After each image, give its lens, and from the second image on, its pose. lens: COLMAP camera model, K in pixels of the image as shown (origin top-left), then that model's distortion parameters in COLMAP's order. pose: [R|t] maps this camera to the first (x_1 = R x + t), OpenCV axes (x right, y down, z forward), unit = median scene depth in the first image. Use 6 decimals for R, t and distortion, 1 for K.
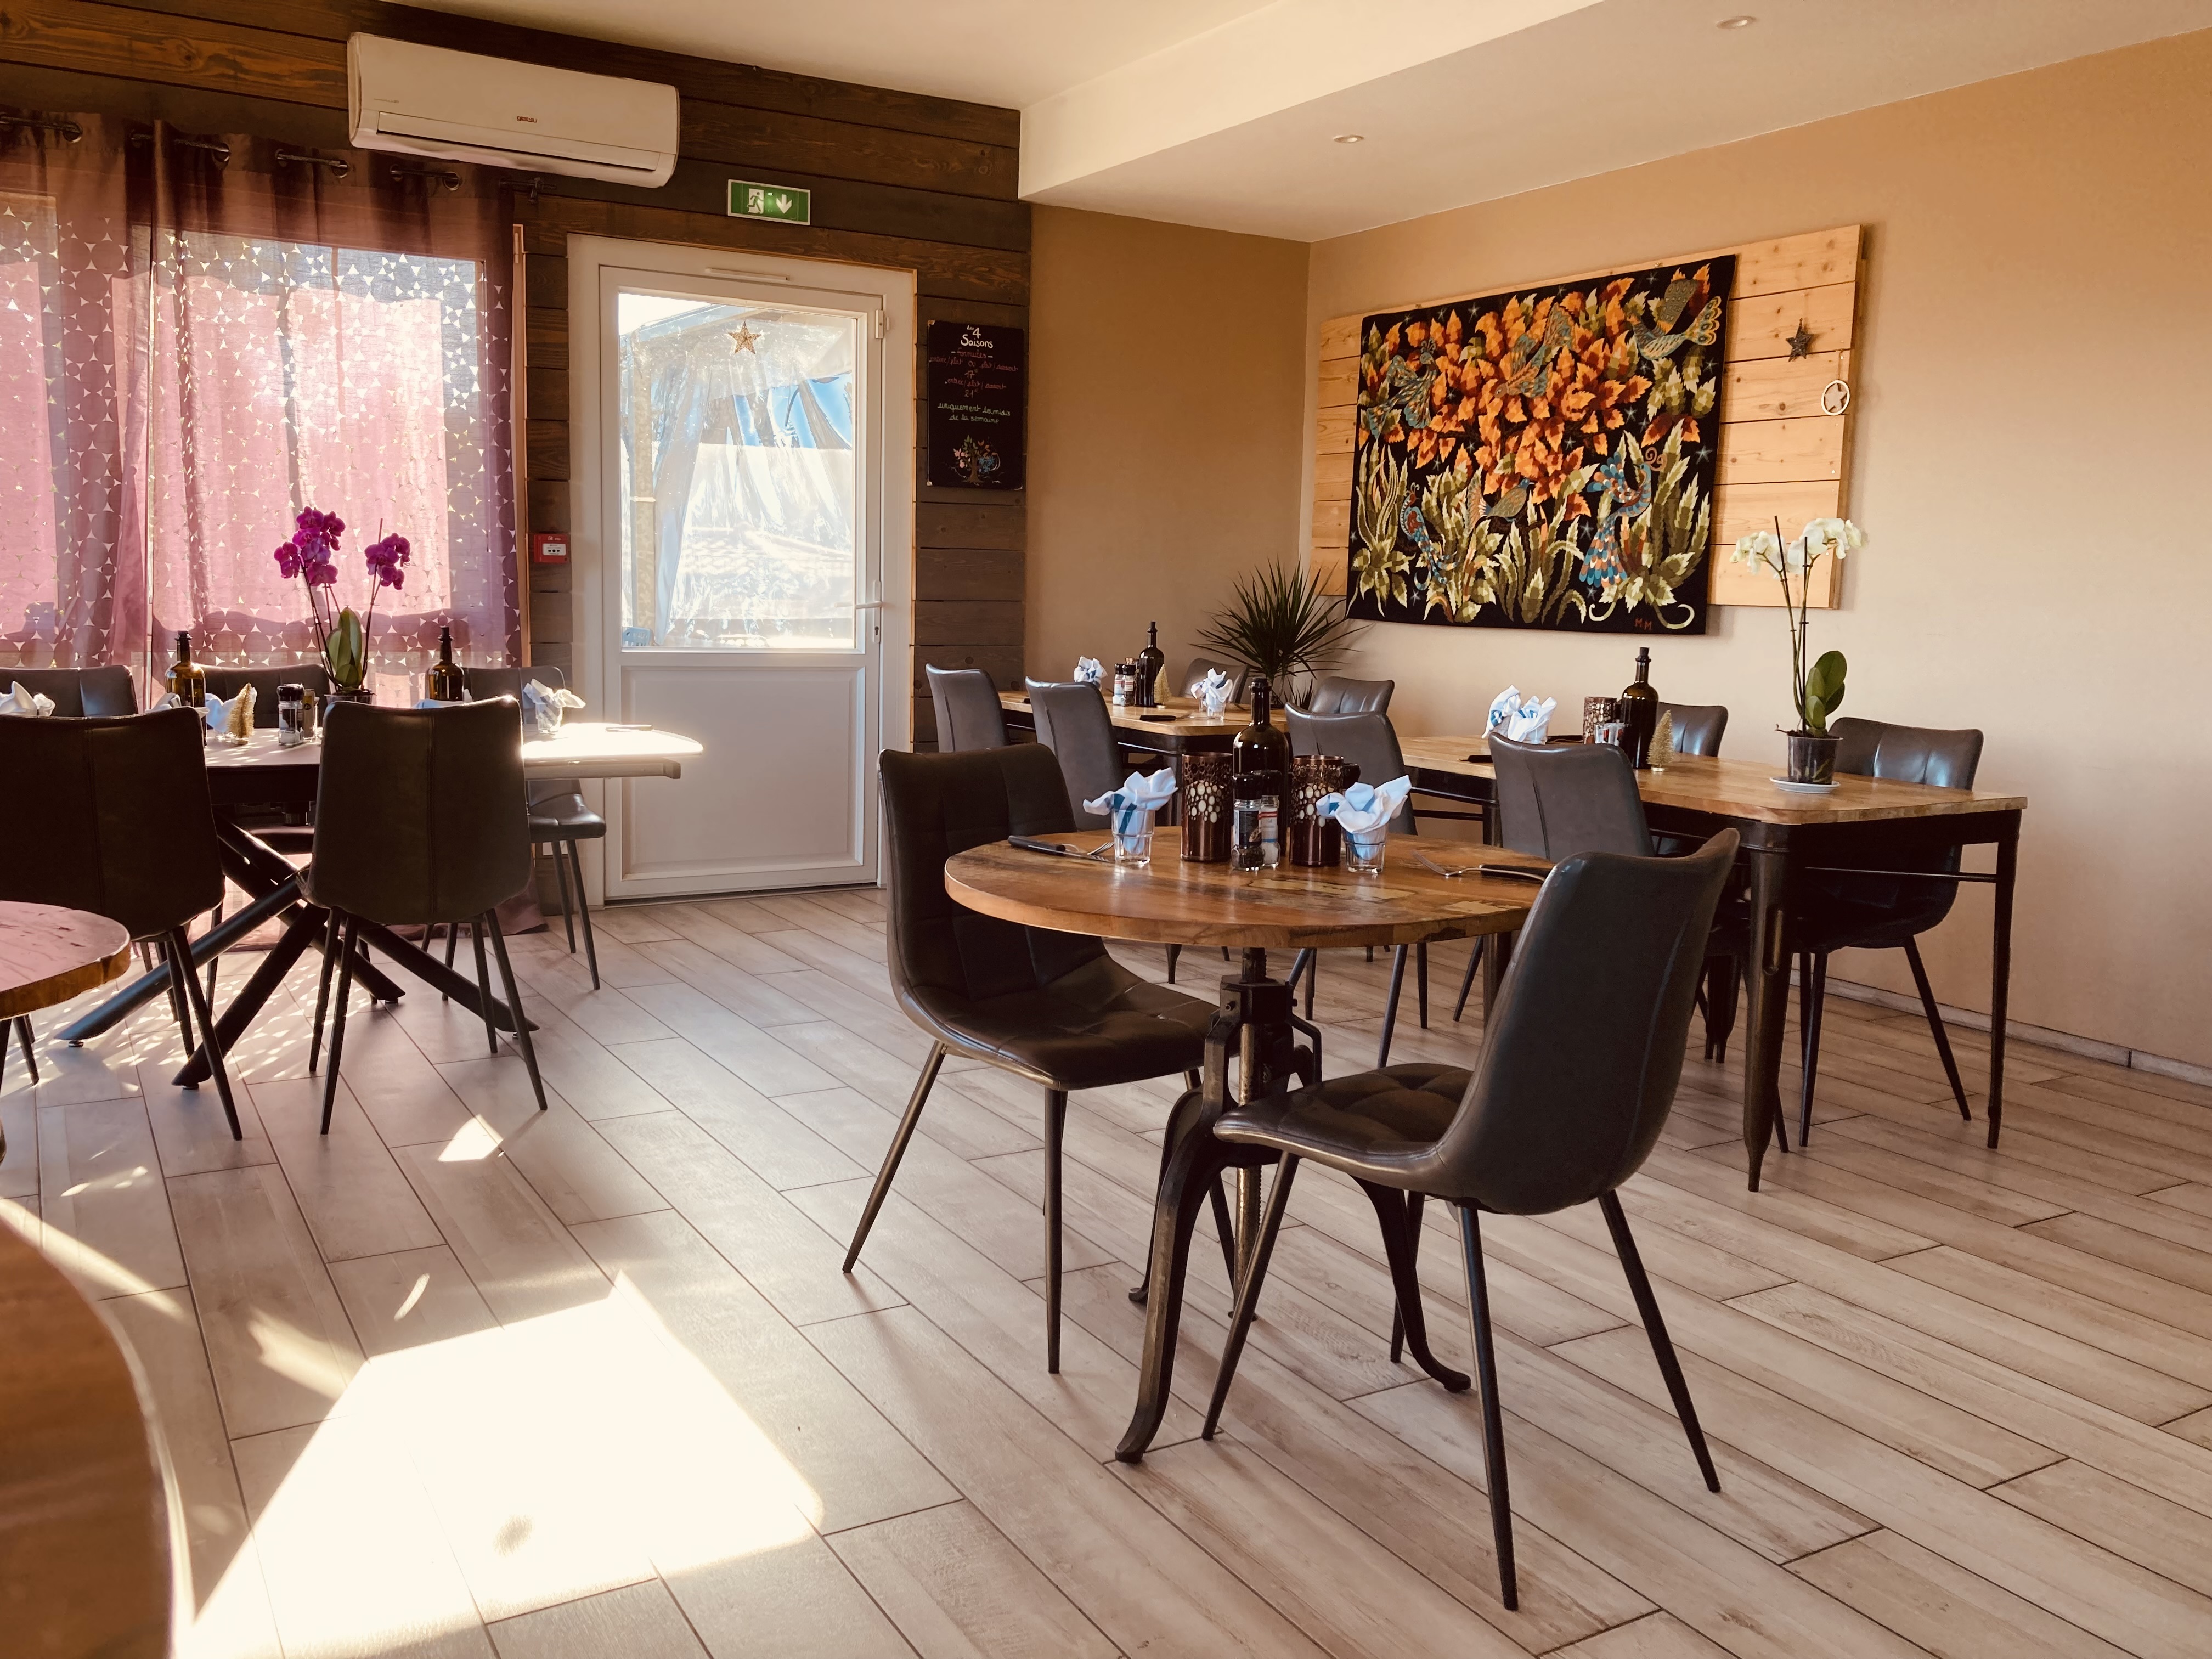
lens RADIAL K [[1805.4, 0, 1082.6], [0, 1805.4, 820.1], [0, 0, 1]] dist [0.026540, 0.015121]
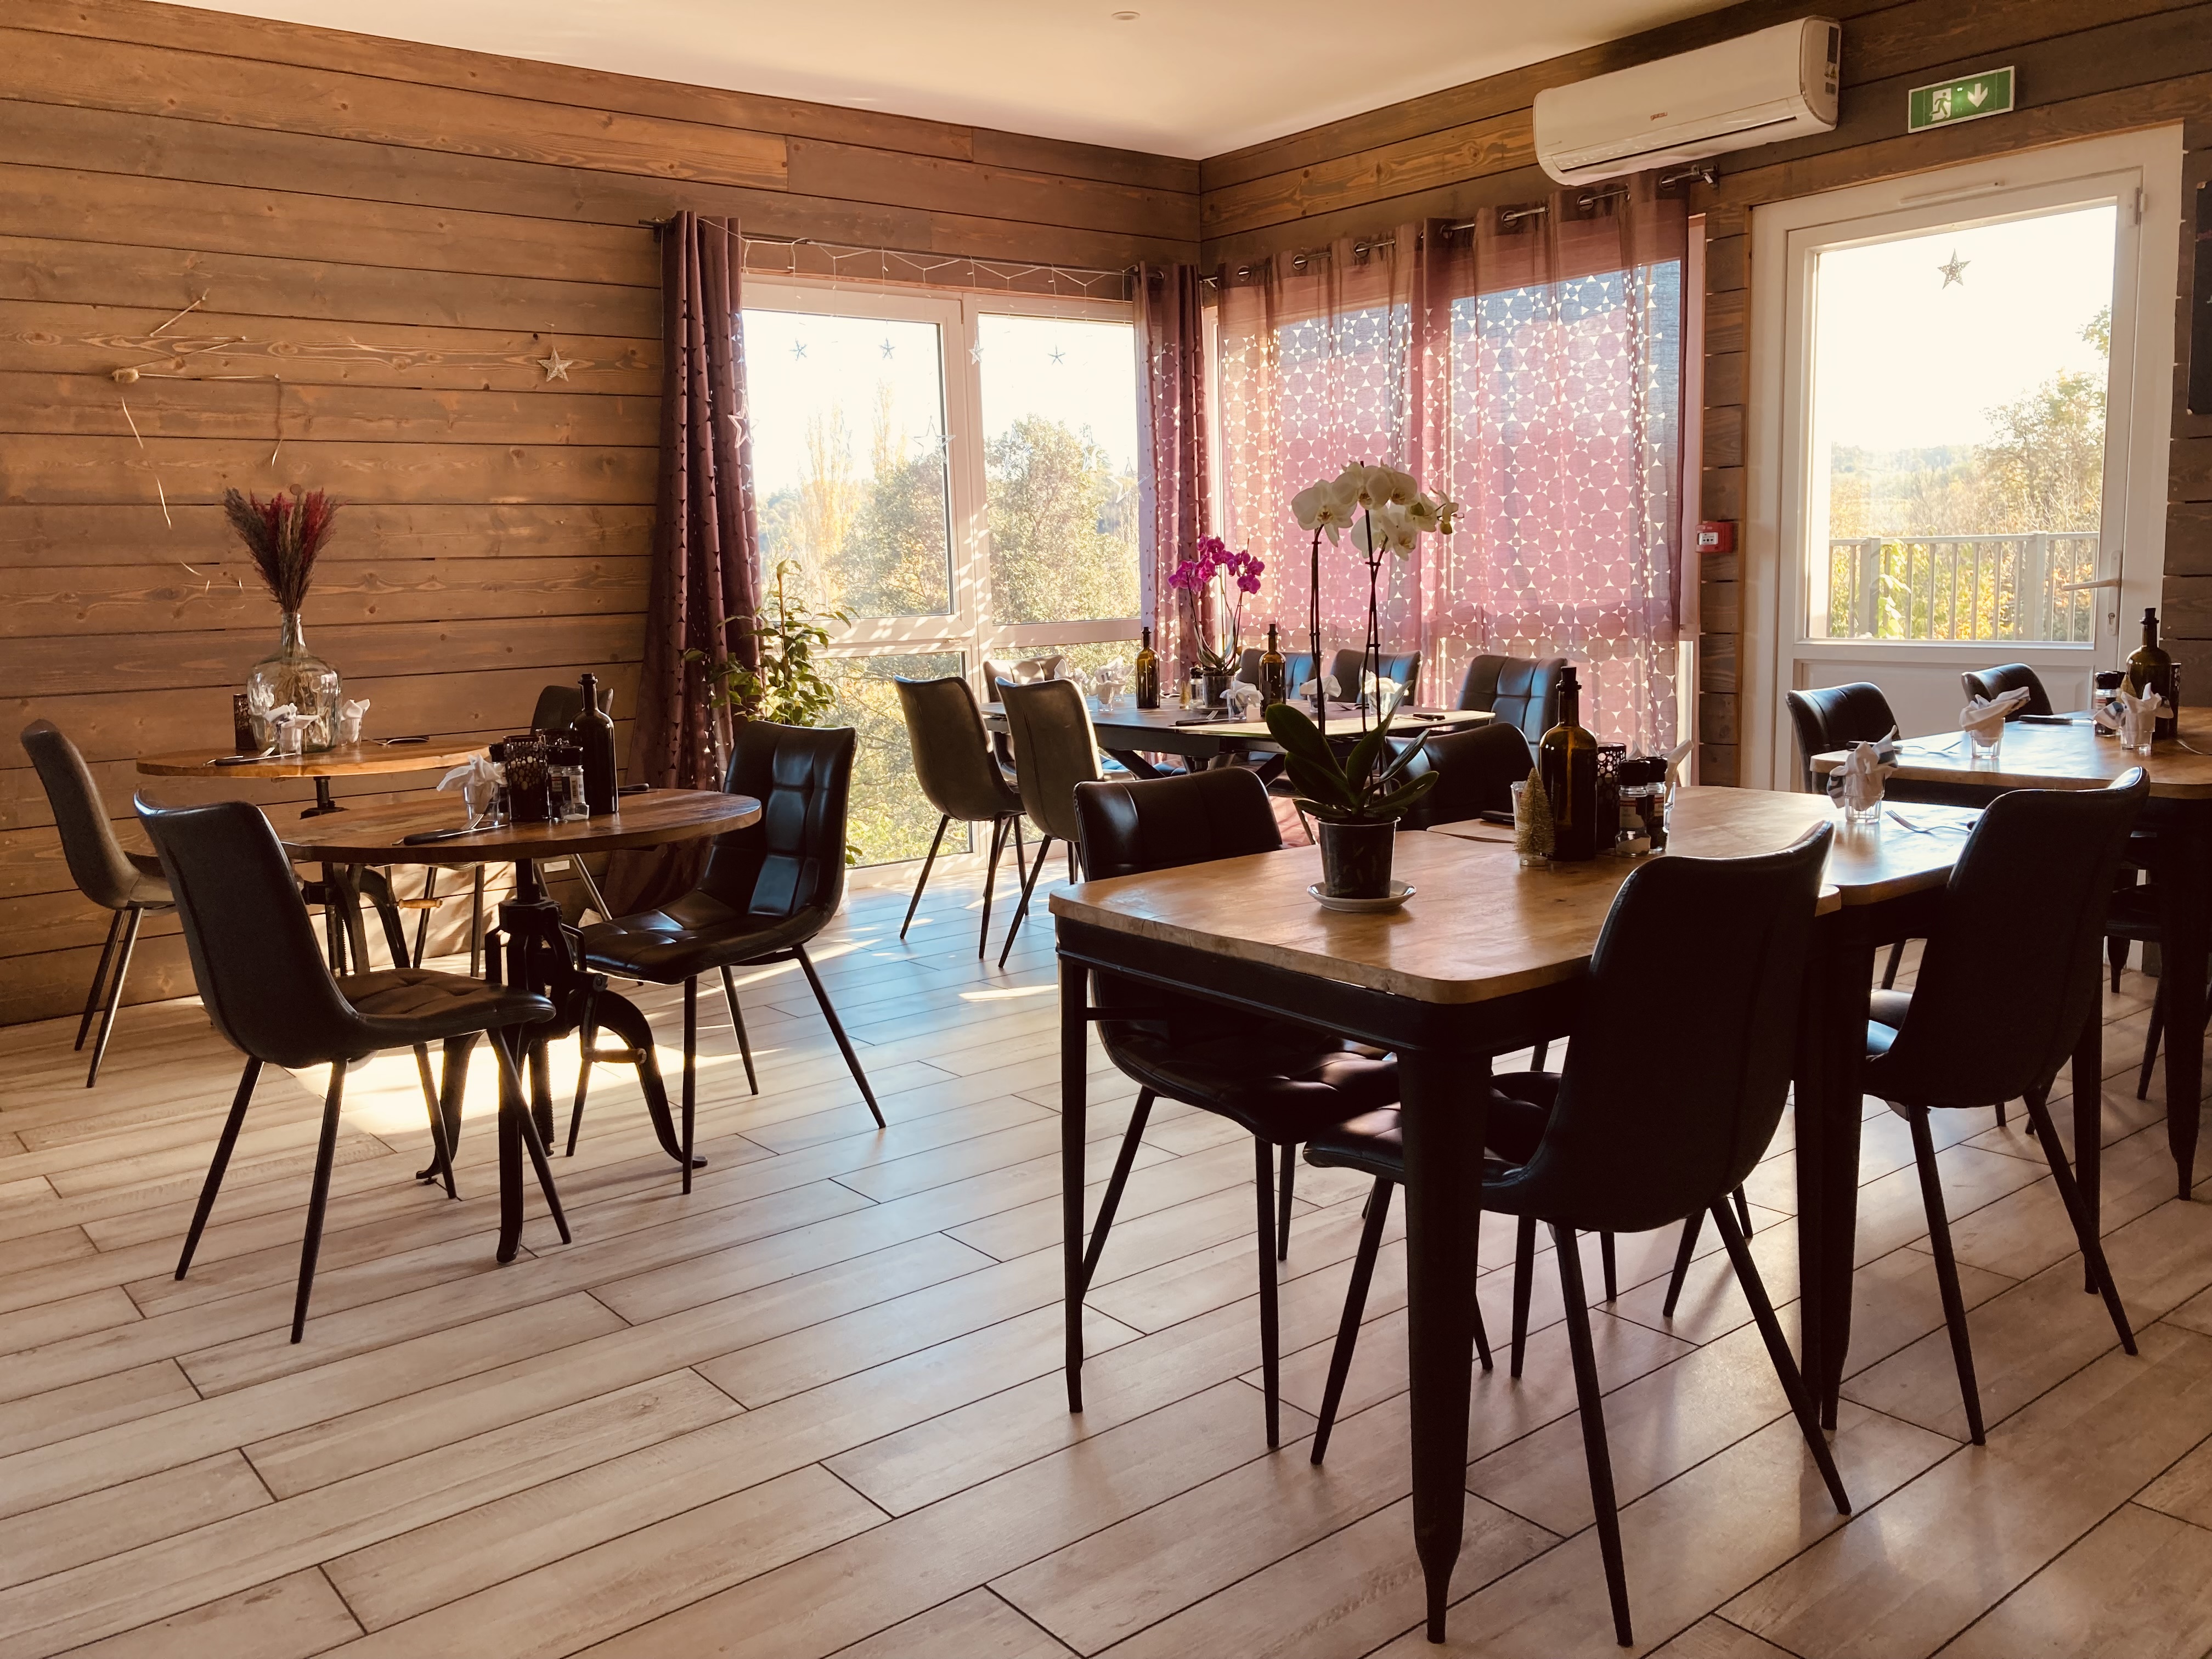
lens RADIAL K [[1805.4, 0, 1082.6], [0, 1805.4, 820.1], [0, 0, 1]] dist [0.026540, 0.015121]
pose [[0.139991, 0.116002, -0.983334, 0.709384], [-0.101817, 0.989536, 0.102239, -0.071131], [0.984904, 0.085807, 0.150337, 0.584472]]
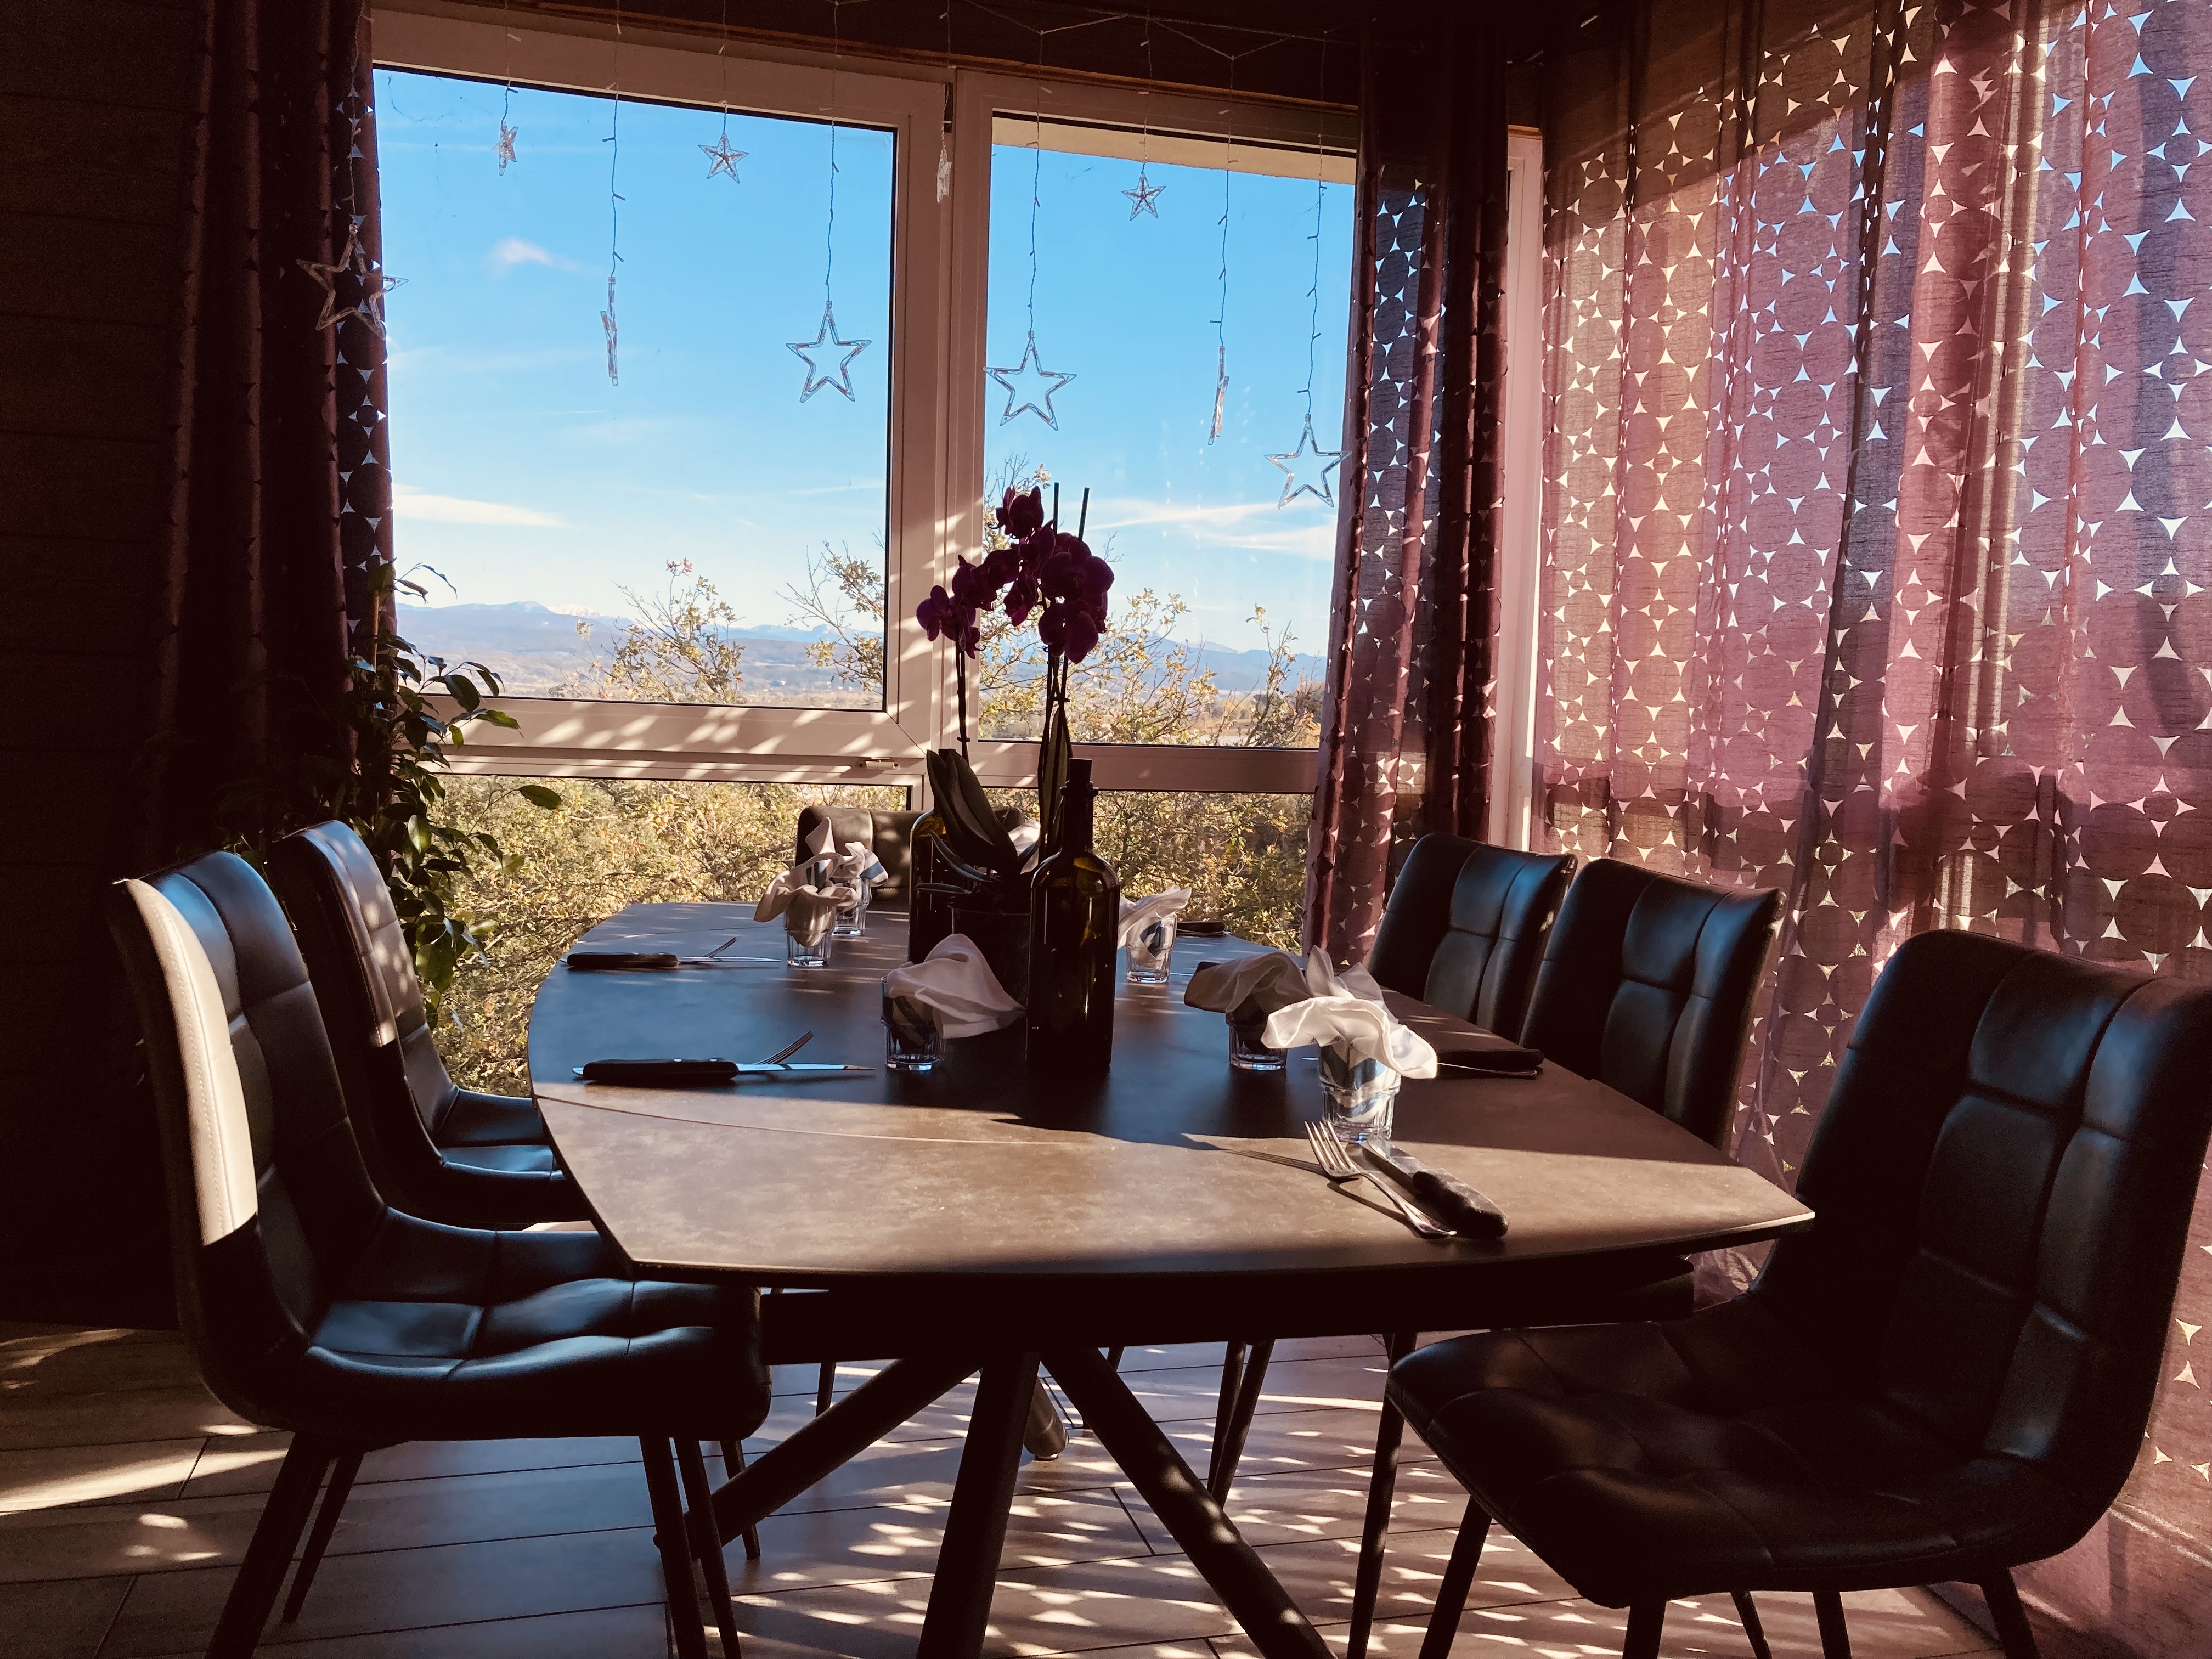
lens RADIAL K [[1805.4, 0, 1082.6], [0, 1805.4, 820.1], [0, 0, 1]] dist [0.026540, 0.015121]
pose [[-0.254909, 0.041232, -0.966086, -0.001583], [-0.171833, 0.981257, 0.087219, -0.104802], [0.951575, 0.188239, -0.243046, 0.912215]]
